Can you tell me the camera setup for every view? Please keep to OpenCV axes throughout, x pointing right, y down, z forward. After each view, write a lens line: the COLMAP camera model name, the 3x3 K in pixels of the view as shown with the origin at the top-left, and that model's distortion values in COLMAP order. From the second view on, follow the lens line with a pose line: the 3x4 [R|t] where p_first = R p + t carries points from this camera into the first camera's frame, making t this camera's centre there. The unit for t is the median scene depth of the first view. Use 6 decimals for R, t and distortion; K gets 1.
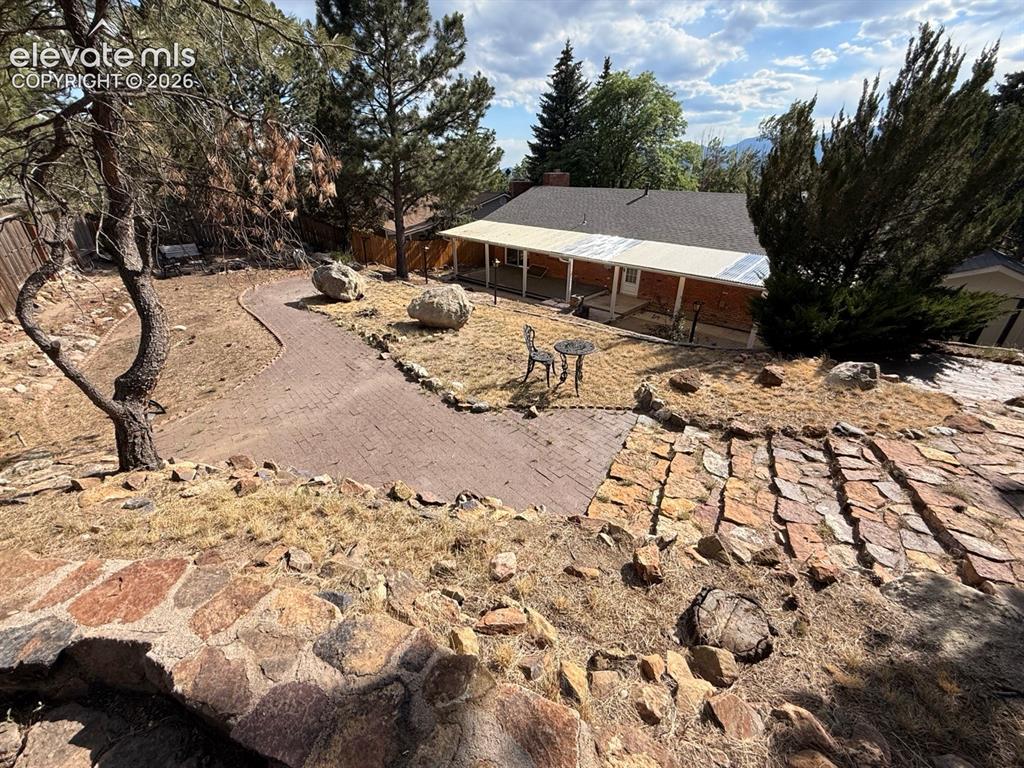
lens RADIAL K [[413.5, 0, 512.0], [0, 413.5, 384.0], [0, 0, 1]] dist [0.003351, 0.000133]
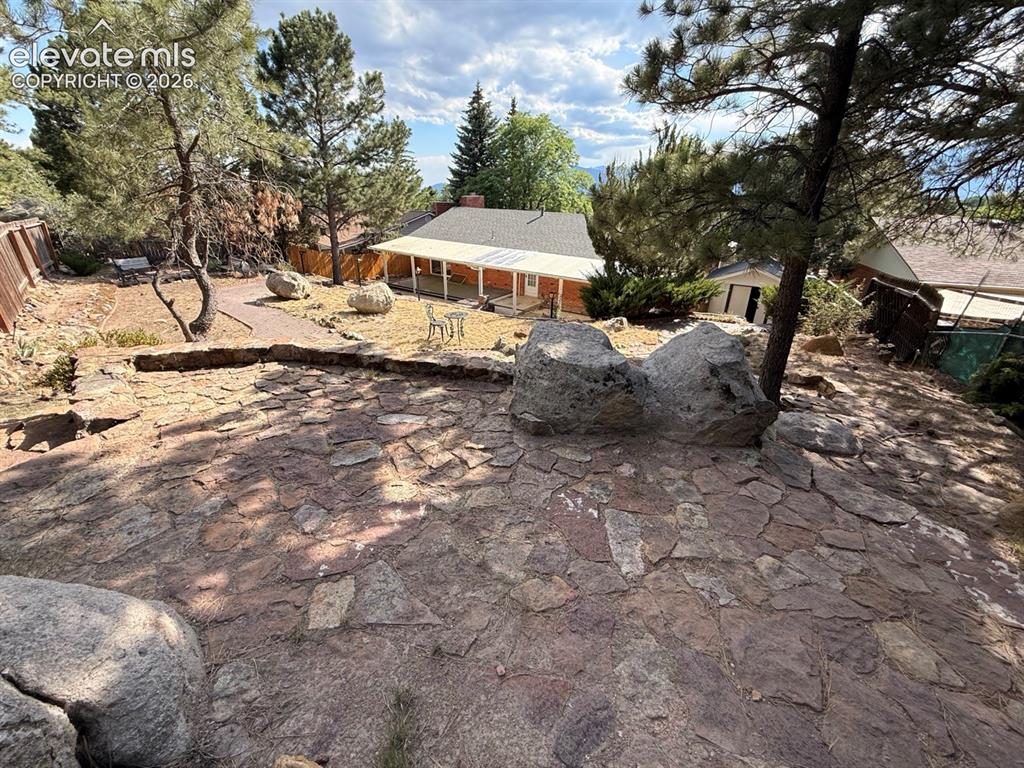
lens RADIAL K [[408.7, 0, 509.0], [0, 408.7, 383.1], [0, 0, 1]] dist [0.005808, 0.000022]
pose [[0.989606, -0.049564, 0.134992, 0.042778], [0.053637, 0.998203, -0.026706, 0.079396], [-0.133426, 0.033669, 0.990487, -0.209825]]
